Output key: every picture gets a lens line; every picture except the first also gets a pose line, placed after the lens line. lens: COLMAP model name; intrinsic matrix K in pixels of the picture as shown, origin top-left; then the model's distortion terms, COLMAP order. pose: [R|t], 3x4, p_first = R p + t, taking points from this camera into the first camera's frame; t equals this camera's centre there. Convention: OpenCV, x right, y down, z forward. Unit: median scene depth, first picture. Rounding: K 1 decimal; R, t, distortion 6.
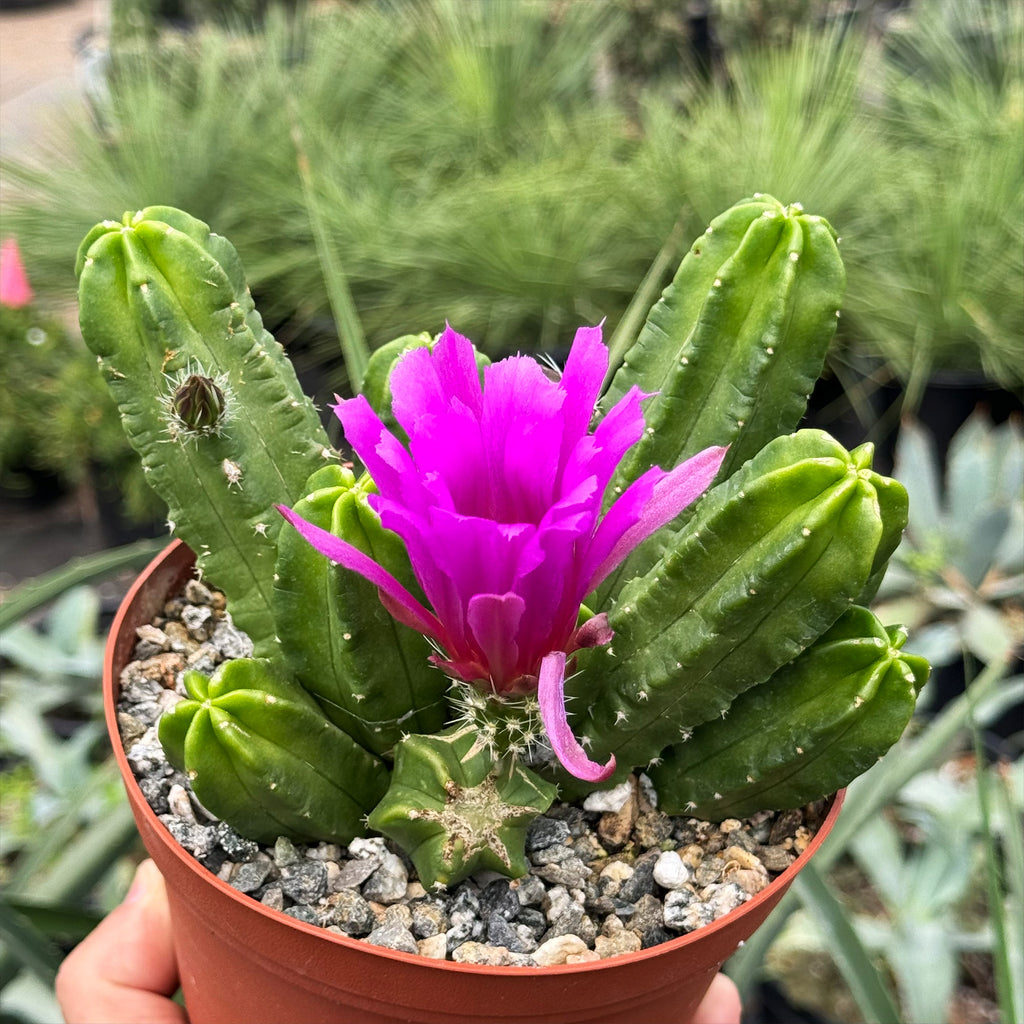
lens RADIAL K [[2365.9, 0, 509.6], [0, 2365.9, 475.2], [0, 0, 1]] dist [0.064633, -0.014070]
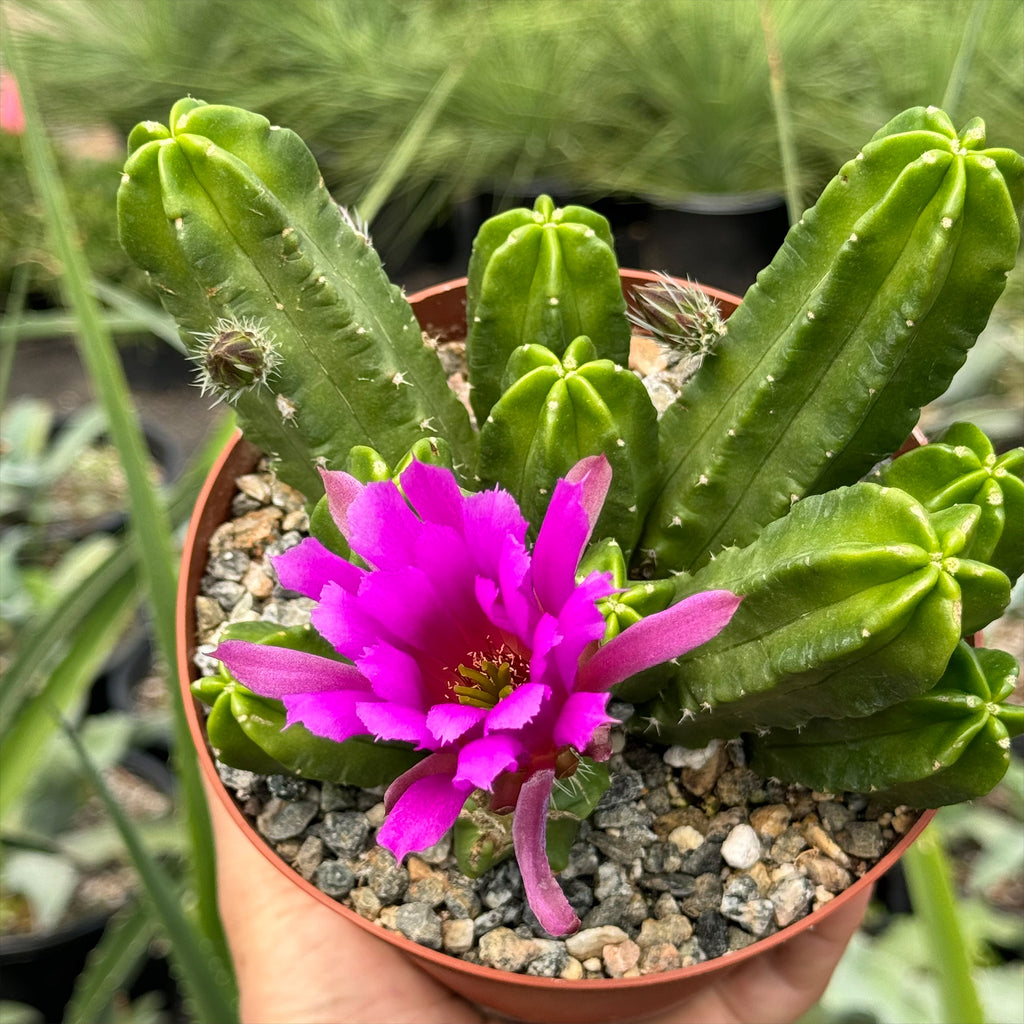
lens RADIAL K [[2374.8, 0, 453.5], [0, 2374.8, 524.3], [0, 0, 1]] dist [0.081585, 0.124699]
pose [[0.962814, 0.126366, -0.238792, 0.172072], [-0.016638, 0.909925, 0.414439, -0.347630], [0.269654, -0.395054, 0.878191, 0.201050]]
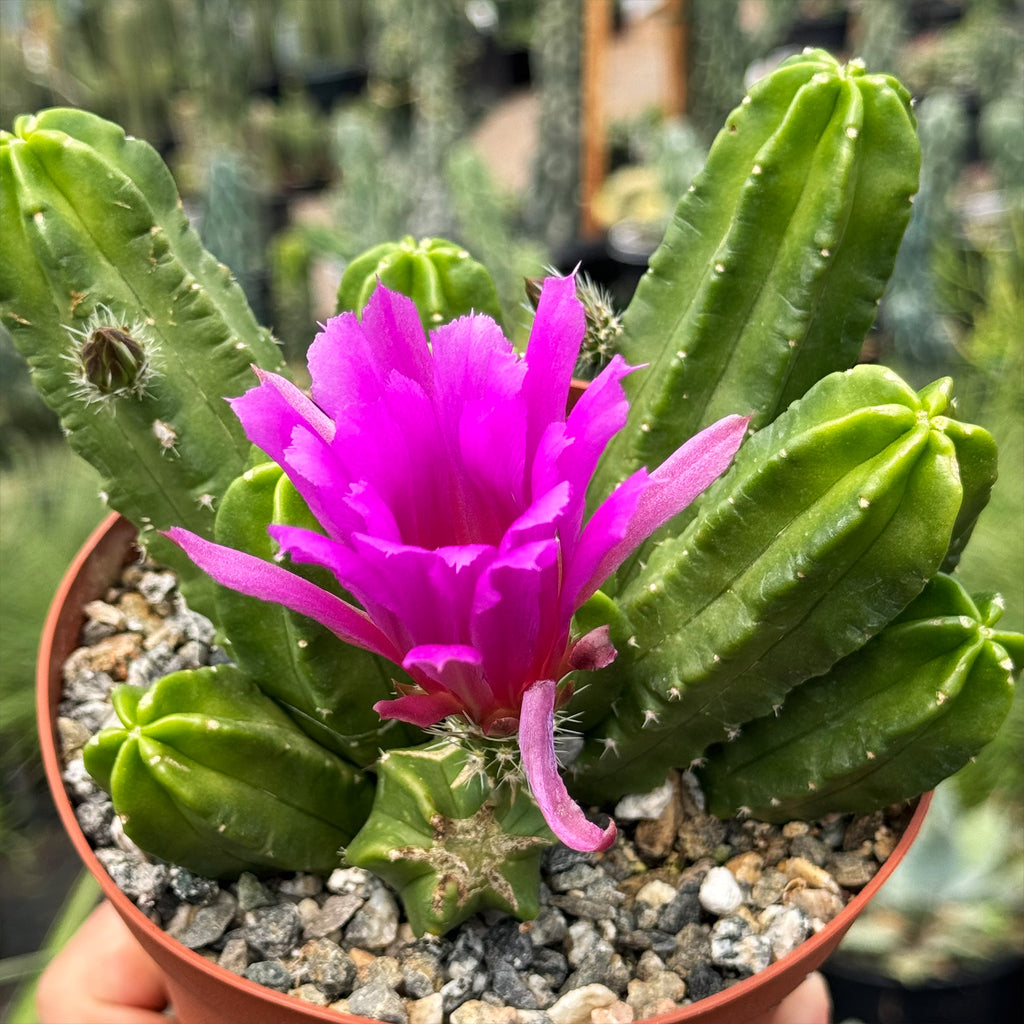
lens RADIAL K [[2373.5, 0, 491.3], [0, 2373.5, 511.6], [0, 0, 1]] dist [0.079709, 0.221464]
pose [[0.996379, -0.036740, -0.076669, 0.058565], [0.045413, 0.992369, 0.114638, -0.065734], [0.071872, -0.117705, 0.990444, 0.193701]]
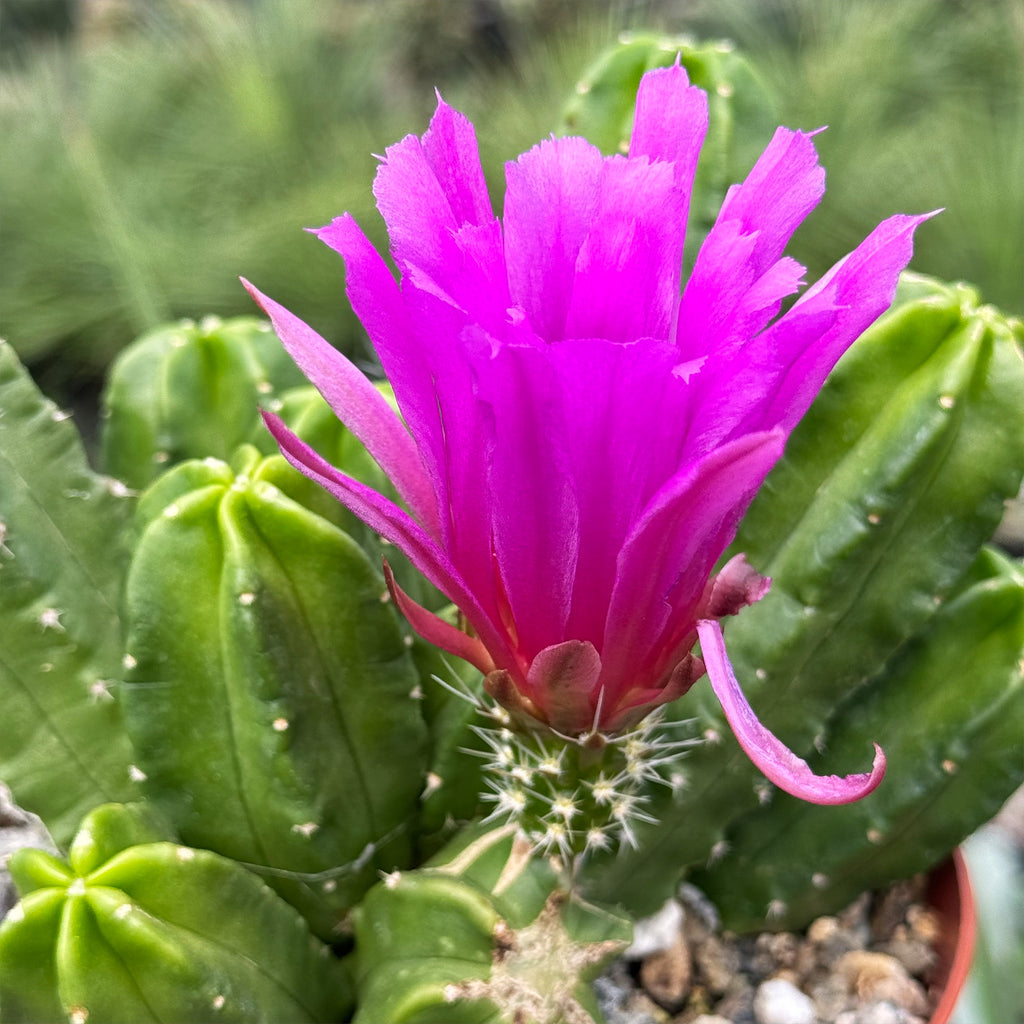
lens RADIAL K [[2375.1, 0, 509.1], [0, 2375.1, 492.5], [0, 0, 1]] dist [0.066612, 0.279876]
pose [[0.932616, -0.182406, 0.311377, -0.185148], [0.225228, 0.968379, -0.107307, 0.085916], [-0.281958, 0.170207, 0.944208, 0.393293]]
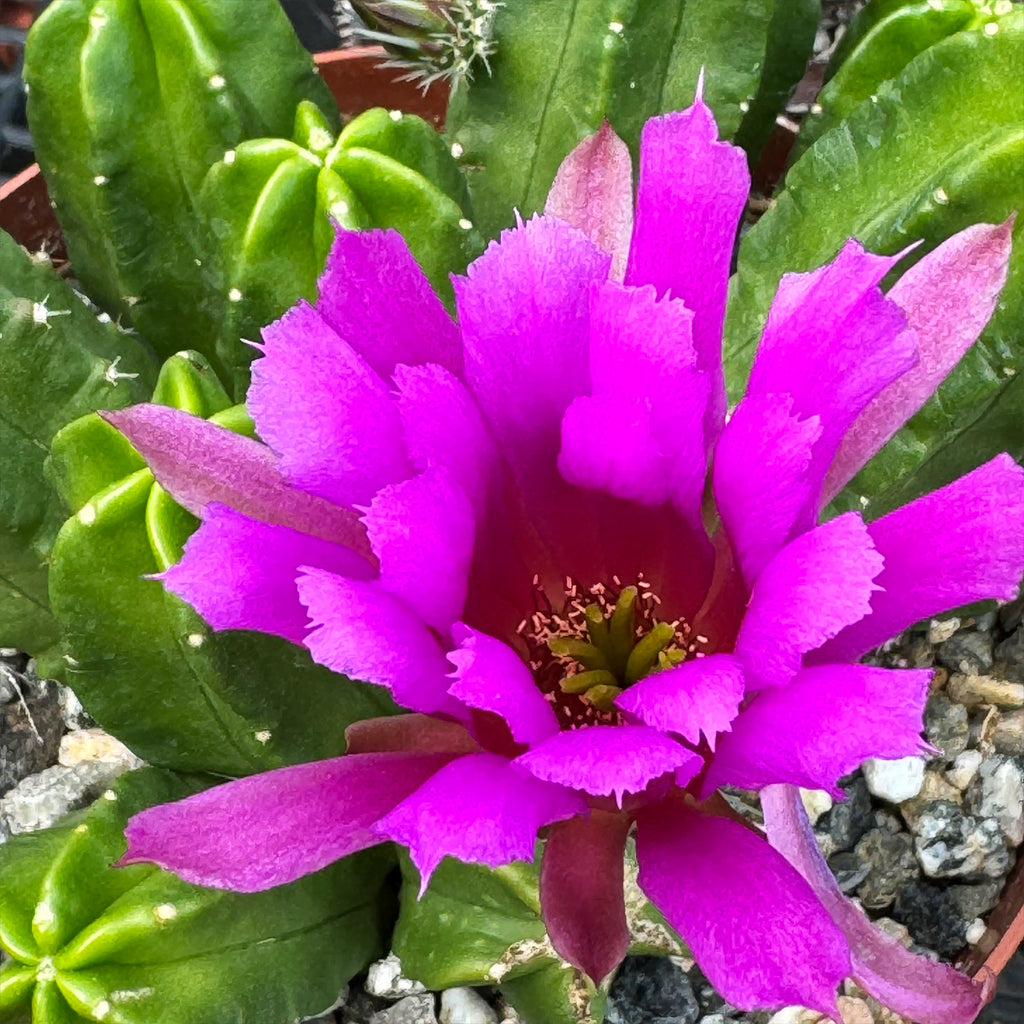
lens RADIAL K [[2326.7, 0, 507.3], [0, 2326.7, 352.6], [0, 0, 1]] dist [0.013159, -0.167712]
pose [[0.929271, -0.353817, 0.106152, -0.043480], [0.295889, 0.884988, 0.359509, -0.154013], [-0.221144, -0.302672, 0.927084, 0.550429]]
